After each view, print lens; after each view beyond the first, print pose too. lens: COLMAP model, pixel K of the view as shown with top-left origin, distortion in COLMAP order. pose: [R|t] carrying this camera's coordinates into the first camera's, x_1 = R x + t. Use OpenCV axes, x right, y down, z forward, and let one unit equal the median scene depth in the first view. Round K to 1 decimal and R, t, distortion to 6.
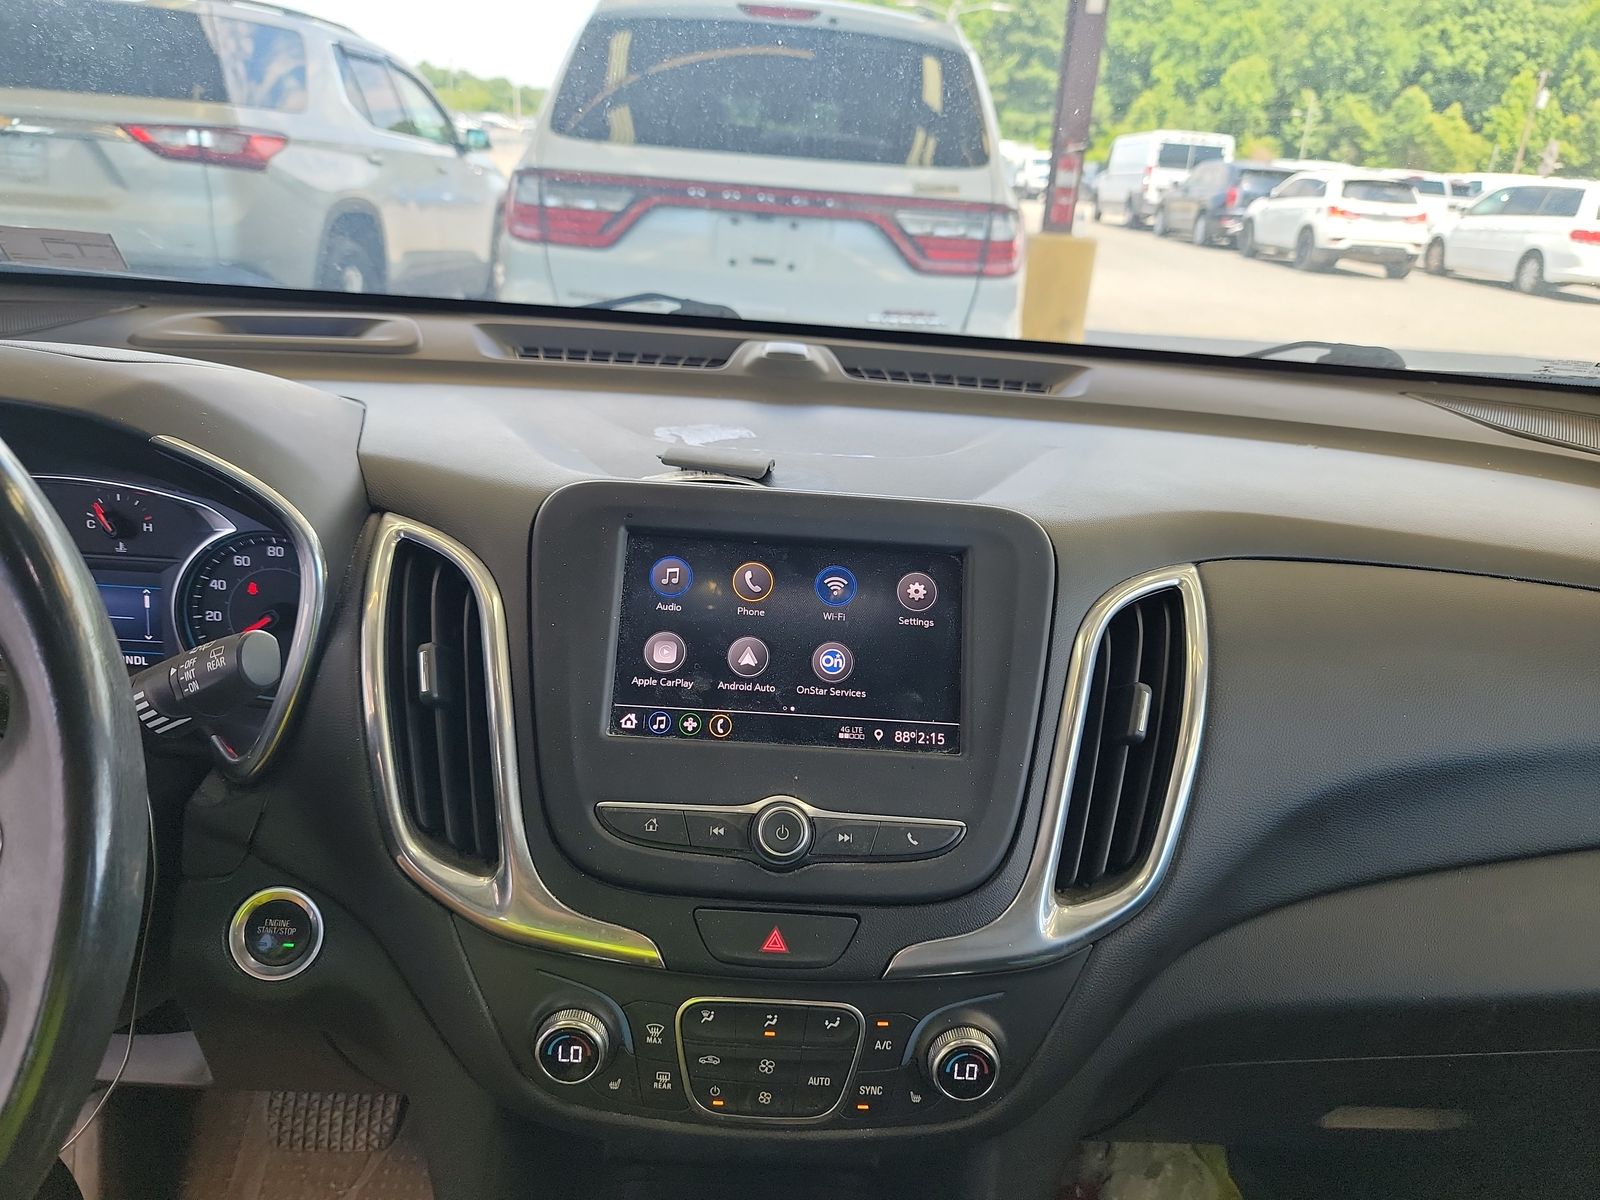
lens RADIAL K [[1142.6, 0, 764.2], [0, 1142.6, 645.9], [0, 0, 1]] dist [0.033995, -0.042356]
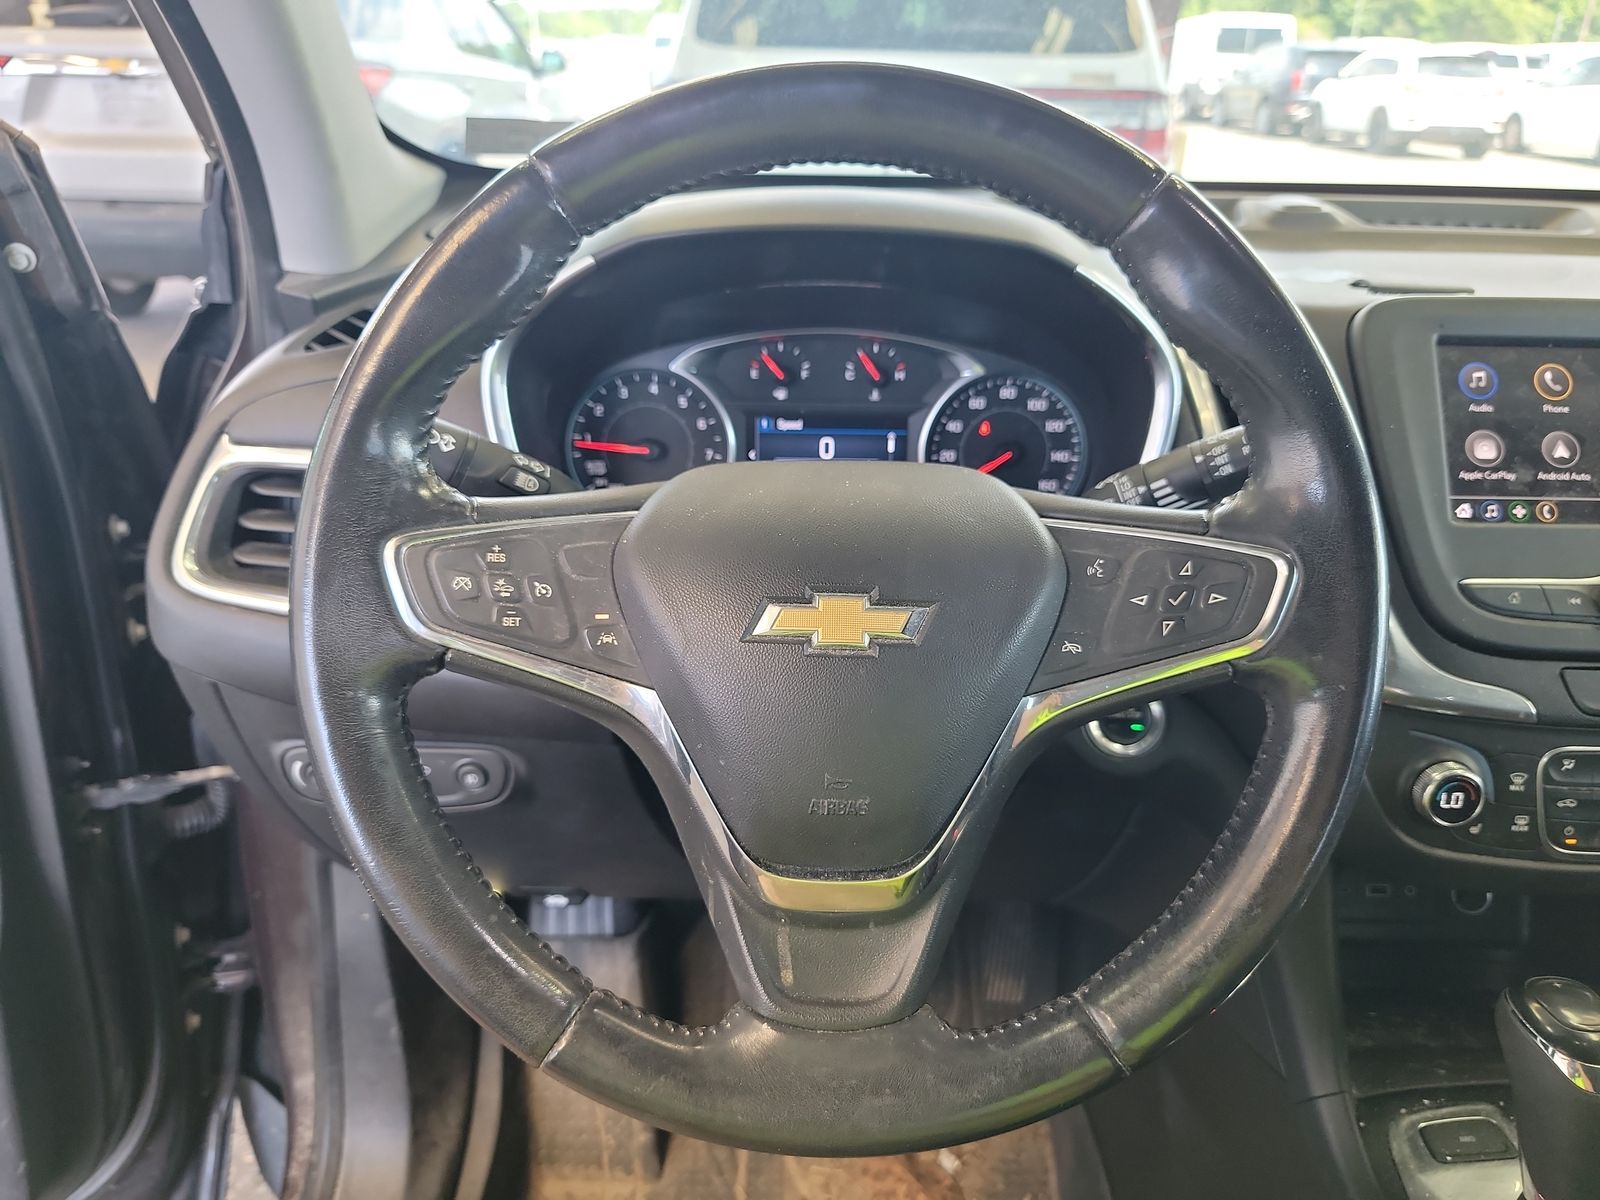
lens RADIAL K [[1142.6, 0, 772.6], [0, 1142.6, 651.2], [0, 0, 1]] dist [0.033995, -0.042356]
pose [[0.998561, -0.040456, -0.035213, -0.102810], [0.042704, 0.996930, 0.065625, 0.013623], [0.032450, -0.067034, 0.997223, -0.019064]]
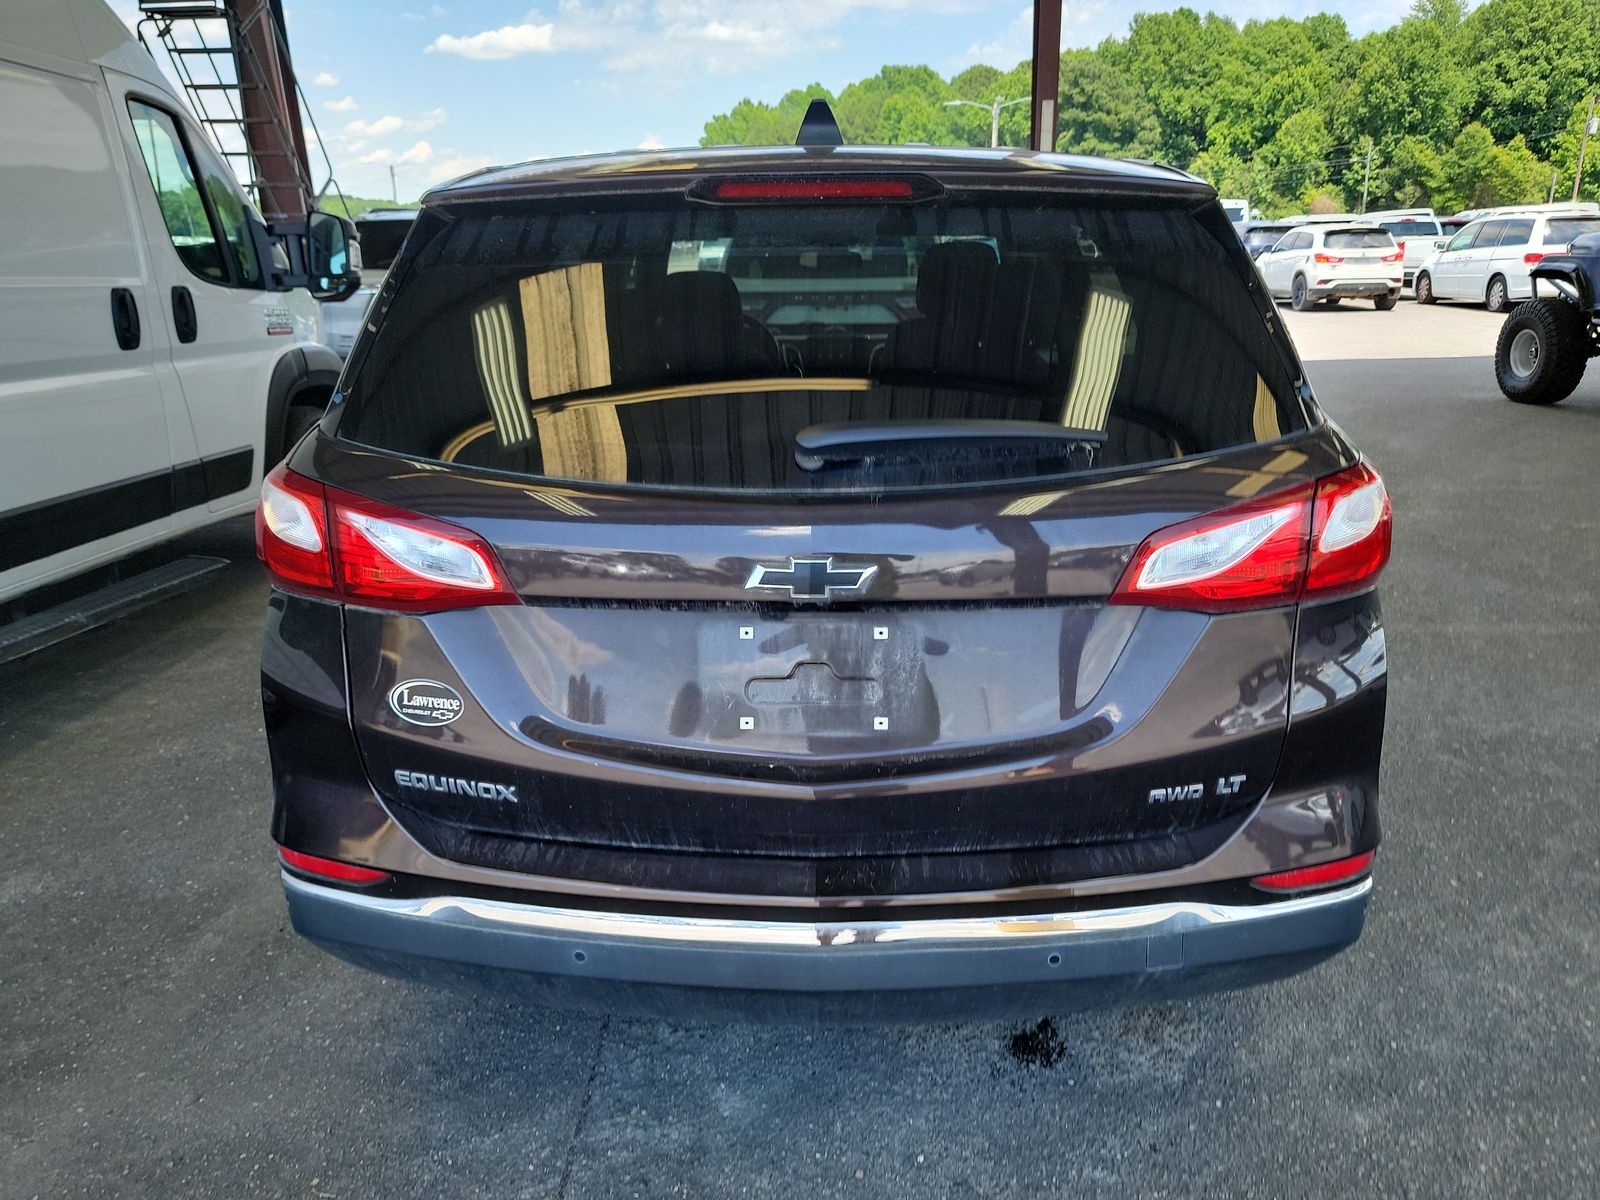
lens RADIAL K [[1142.6, 0, 774.5], [0, 1142.6, 620.2], [0, 0, 1]] dist [0.033995, -0.042356]
pose [[0.995081, -0.069169, -0.070923, 0.007936], [0.062338, 0.993582, -0.094385, 0.380327], [0.076996, 0.089499, 0.993006, -1.016577]]
